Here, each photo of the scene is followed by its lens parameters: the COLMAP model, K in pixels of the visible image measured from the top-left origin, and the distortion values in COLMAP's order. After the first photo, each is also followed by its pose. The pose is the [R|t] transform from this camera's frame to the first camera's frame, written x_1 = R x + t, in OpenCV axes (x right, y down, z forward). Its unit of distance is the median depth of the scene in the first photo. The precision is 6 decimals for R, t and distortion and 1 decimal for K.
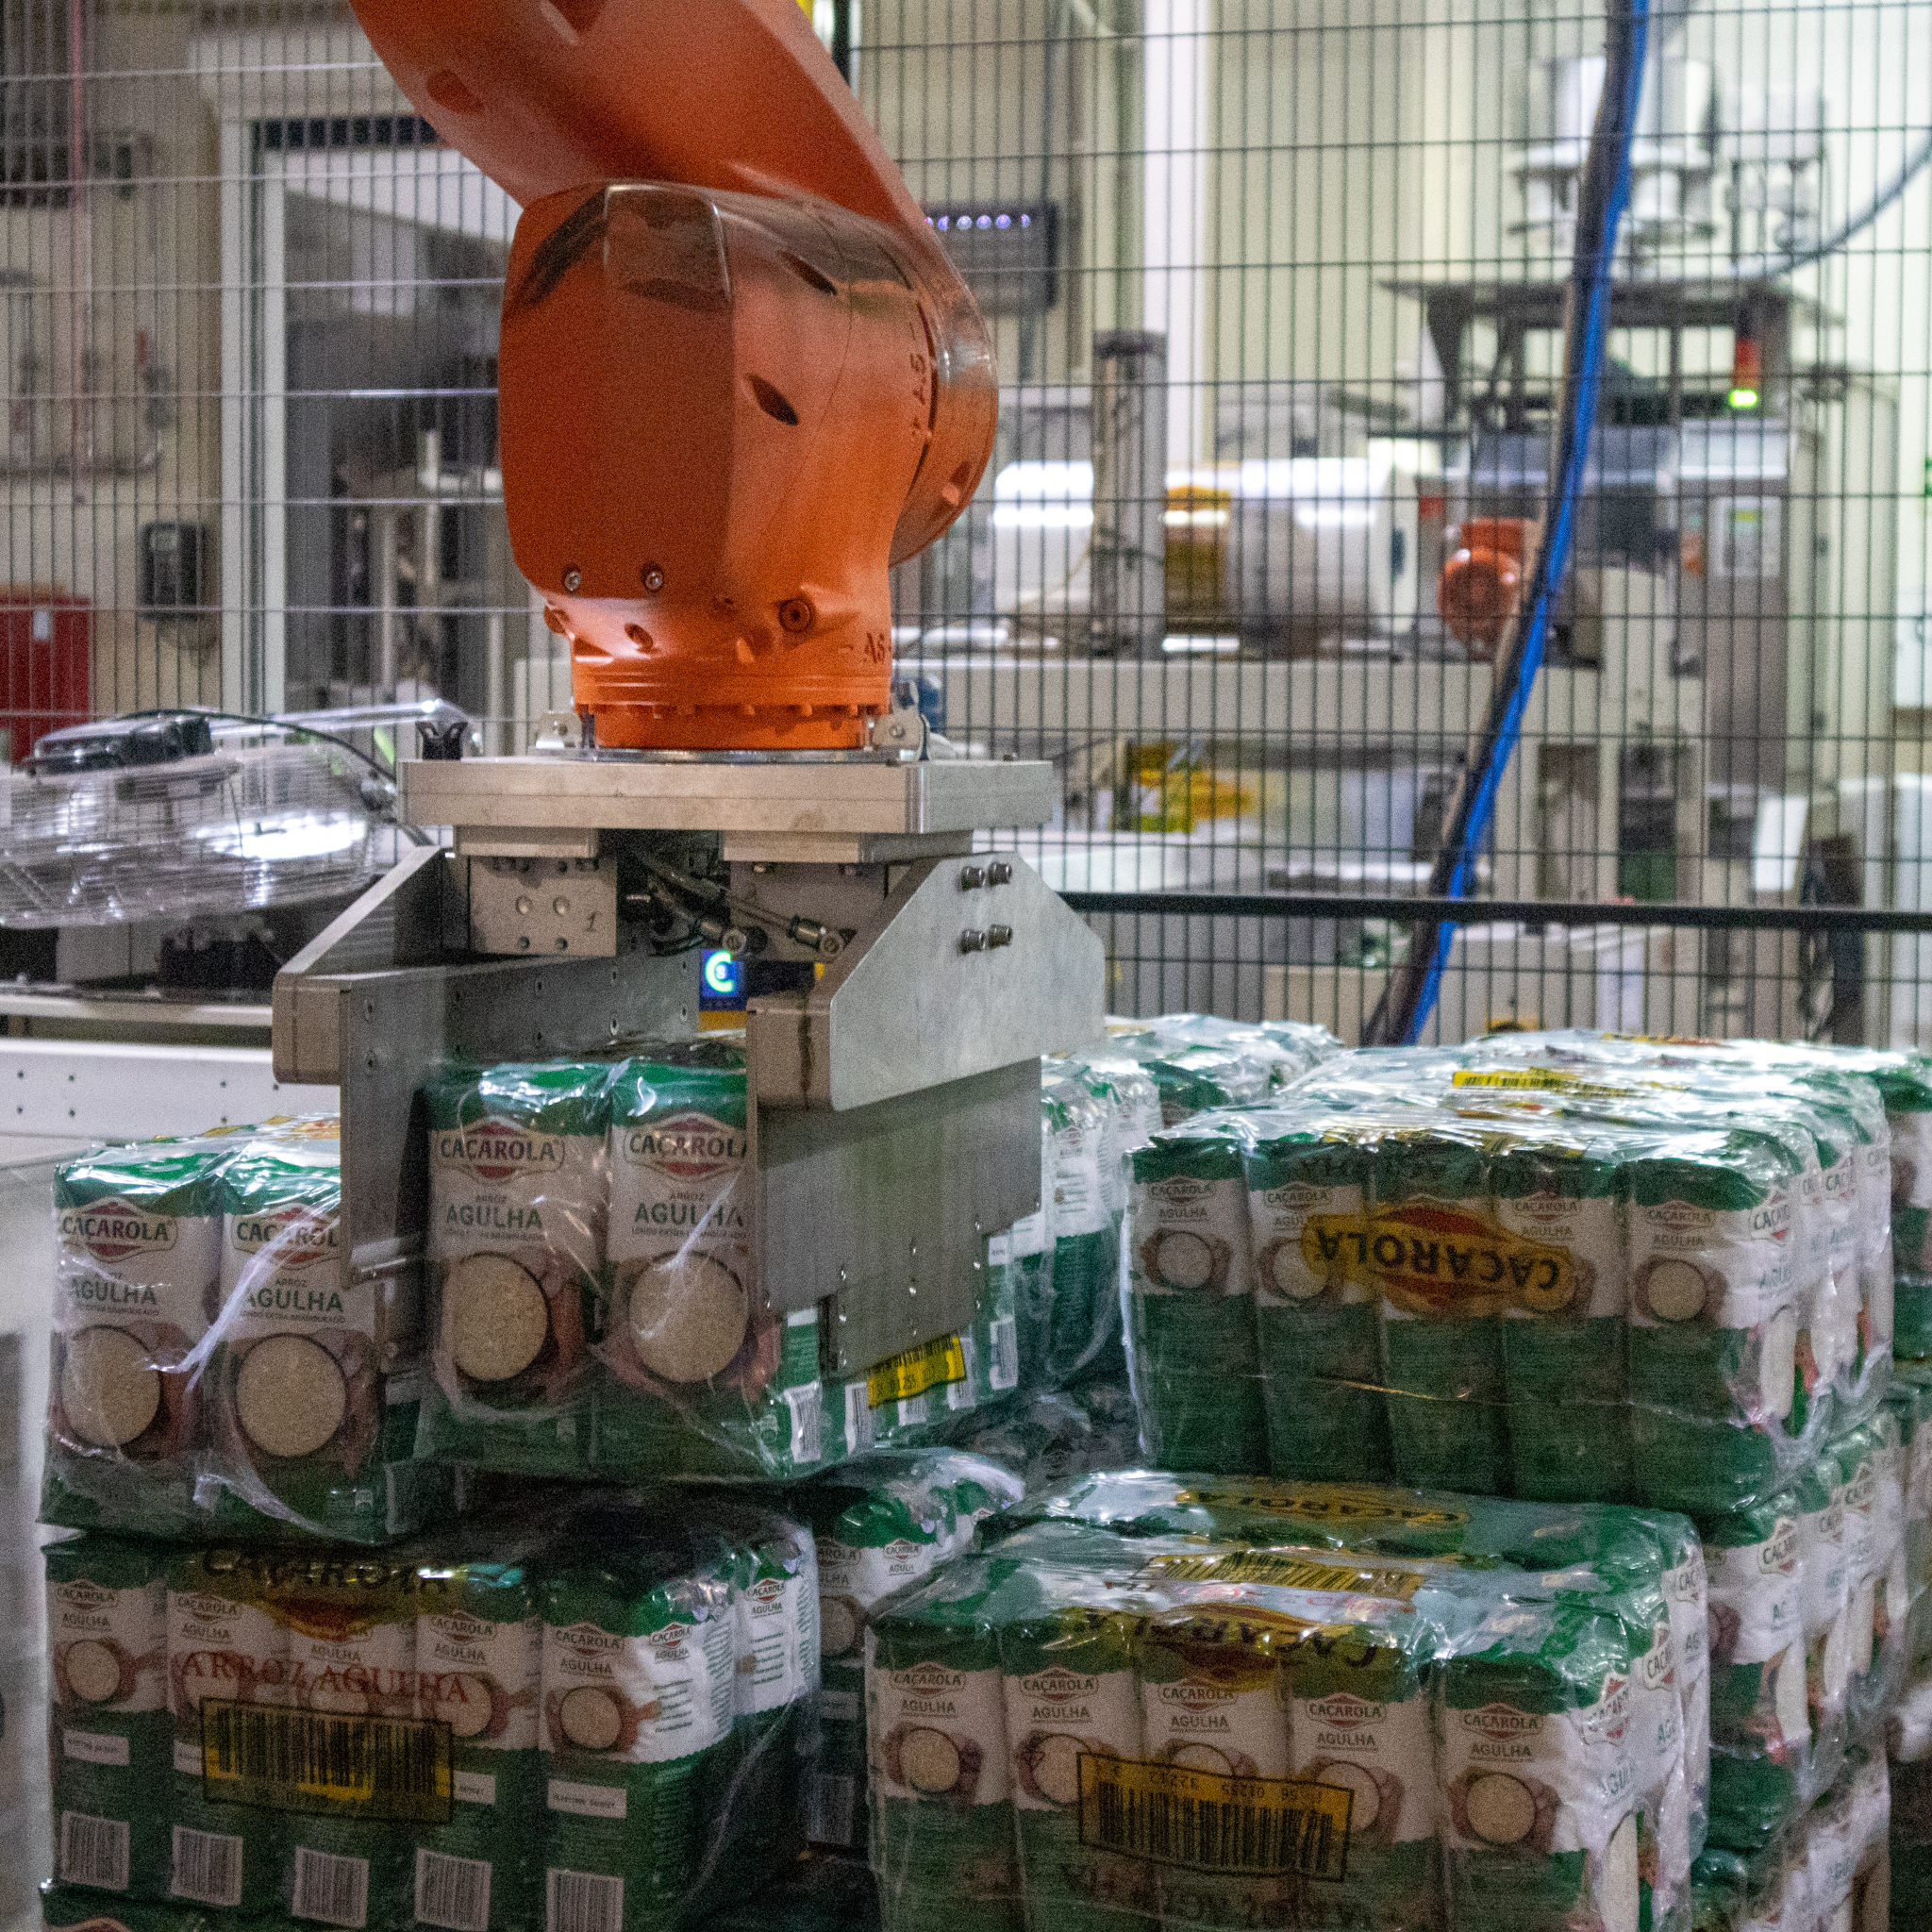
lens RADIAL K [[4295.1, 0, 972.3], [0, 4295.1, 969.2], [0, 0, 1]] dist [0.088366, 0.000000]
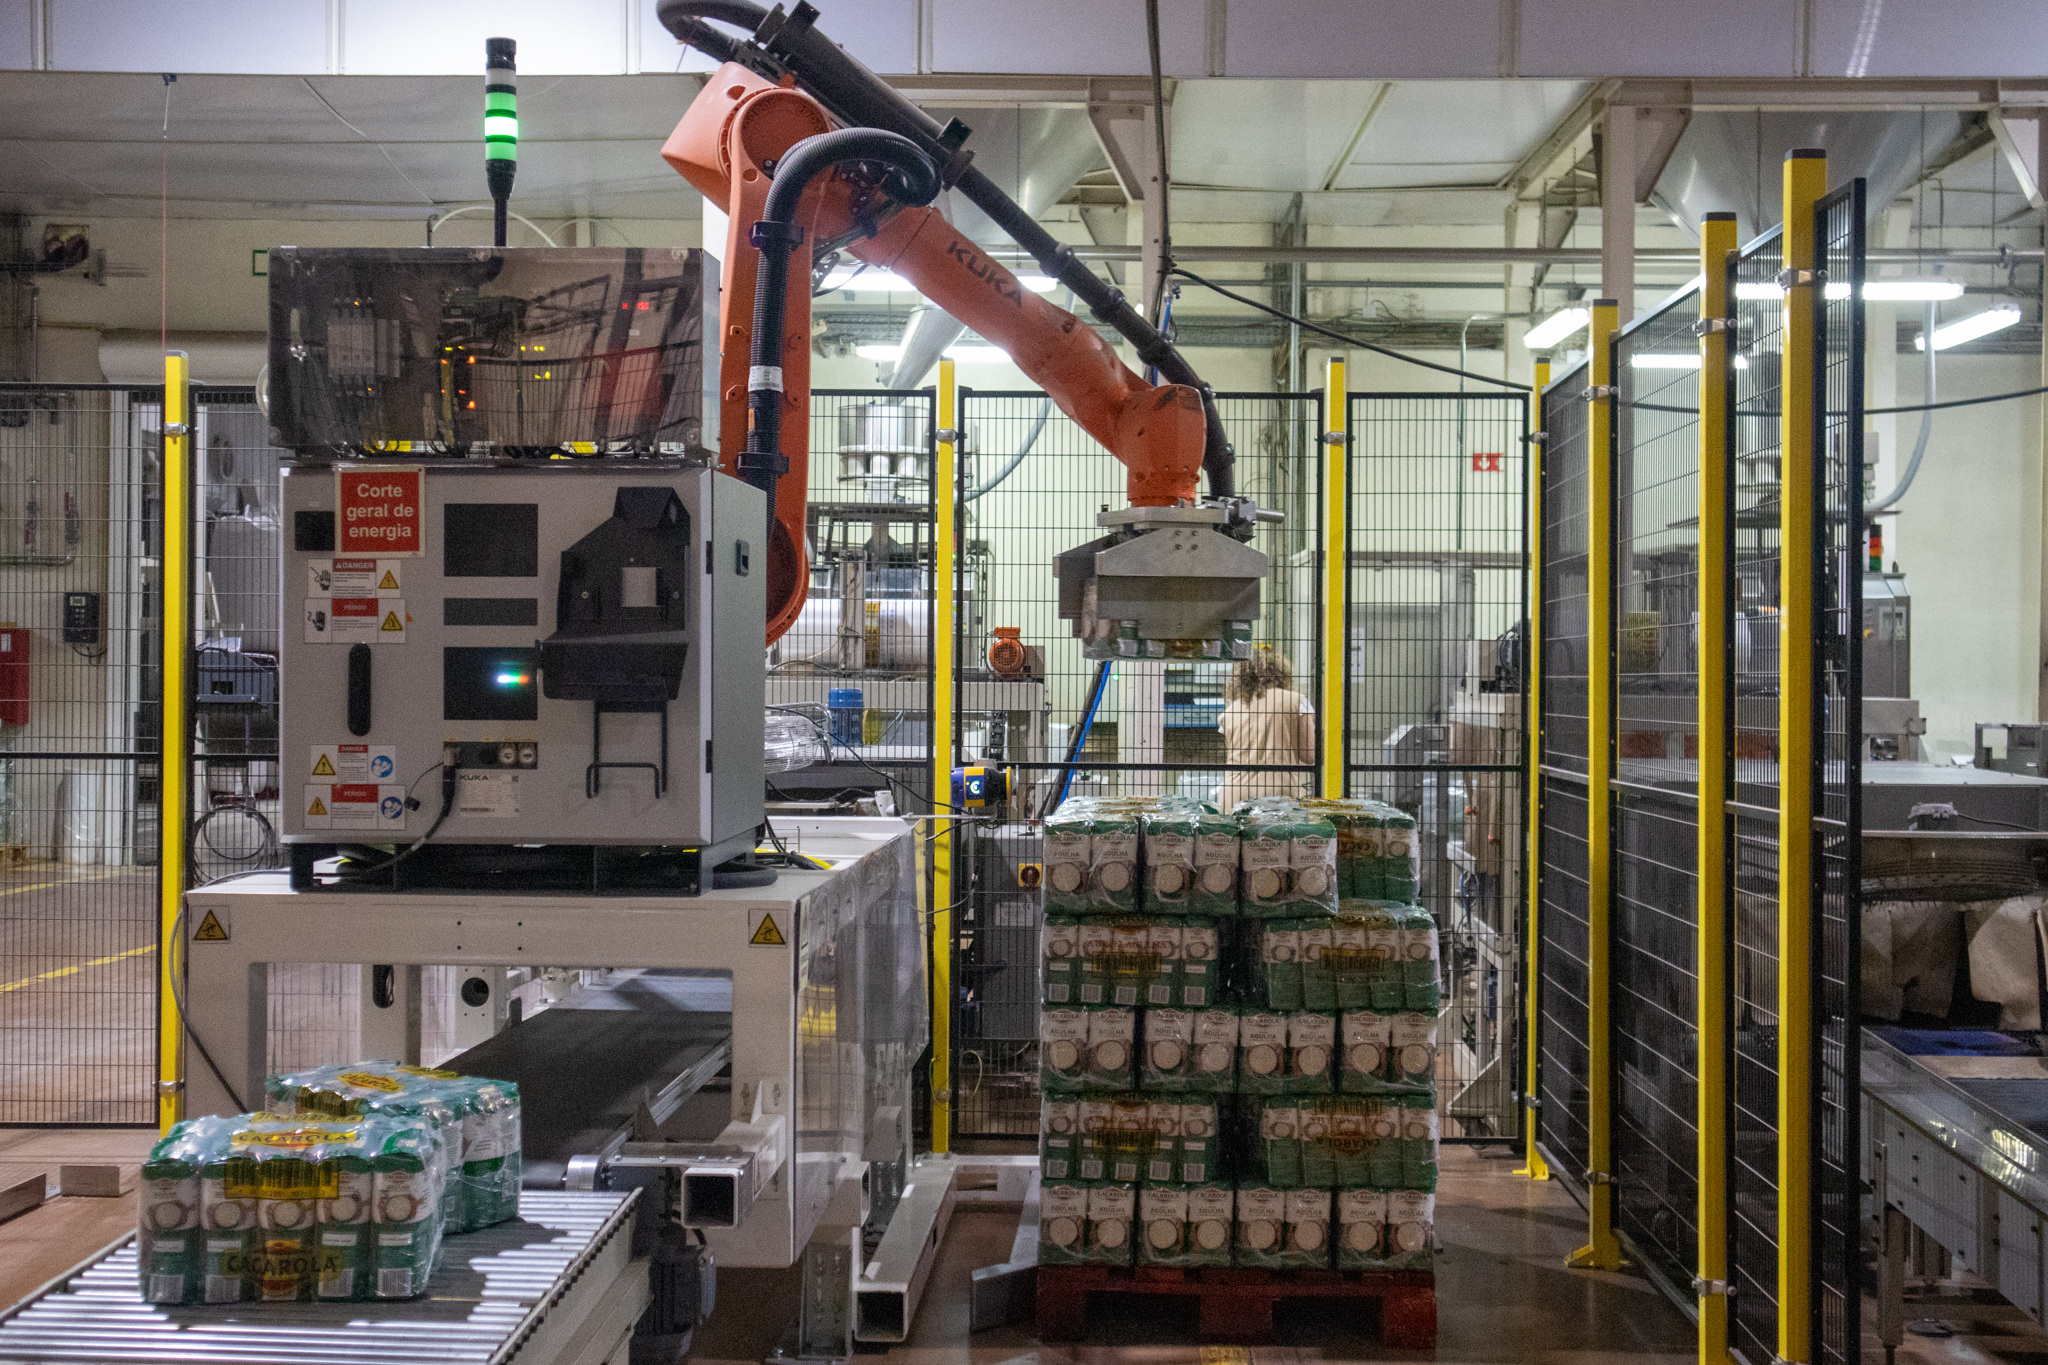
lens RADIAL K [[2484.0, 0, 1024.2], [0, 2484.0, 683.6], [0, 0, 1]] dist [-0.105487, 0.000000]
pose [[0.946646, 0.004233, 0.322246, -0.539205], [0.015105, 0.998232, -0.057486, 0.026955], [-0.321920, 0.059287, 0.944909, -0.654013]]
